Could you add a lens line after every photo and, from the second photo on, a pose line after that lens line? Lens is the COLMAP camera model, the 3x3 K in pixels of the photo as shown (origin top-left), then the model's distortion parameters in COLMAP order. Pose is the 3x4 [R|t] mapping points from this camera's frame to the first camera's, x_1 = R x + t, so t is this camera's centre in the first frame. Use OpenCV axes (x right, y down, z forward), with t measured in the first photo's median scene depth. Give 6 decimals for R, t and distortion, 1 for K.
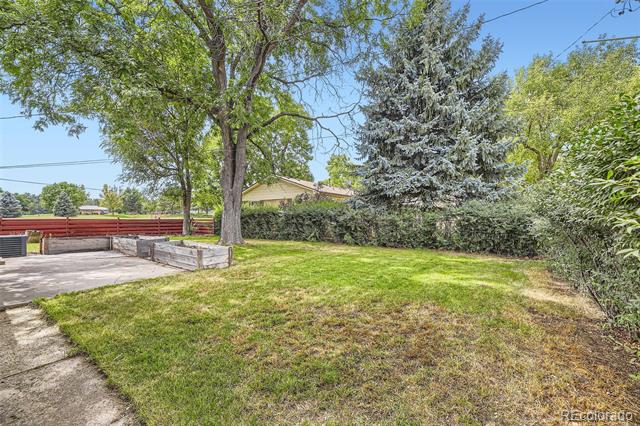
lens RADIAL K [[261.0, 0, 320.8], [0, 261.0, 214.9], [0, 0, 1]] dist [0.009989, -0.000094]
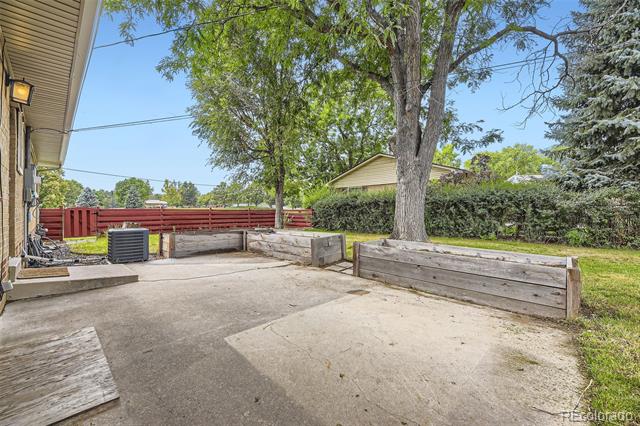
lens RADIAL K [[261.0, 0, 319.1], [0, 261.0, 212.5], [0, 0, 1]] dist [0.009989, -0.000094]
pose [[0.989921, -0.006914, -0.141450, -0.267011], [0.009755, 0.999764, 0.019401, 0.010661], [0.141283, -0.020585, 0.989755, 0.177924]]
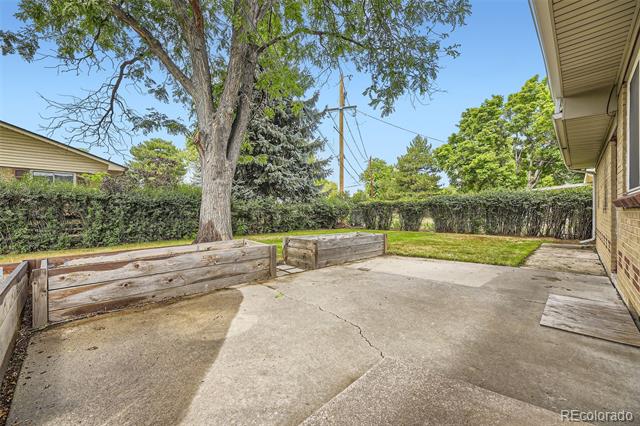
lens RADIAL K [[261.0, 0, 319.7], [0, 261.0, 213.5], [0, 0, 1]] dist [0.009989, -0.000094]
pose [[0.142038, -0.007509, 0.989833, -0.794585], [-0.007775, 0.999932, 0.008702, 0.015523], [-0.989831, -0.008932, 0.141970, 0.567307]]
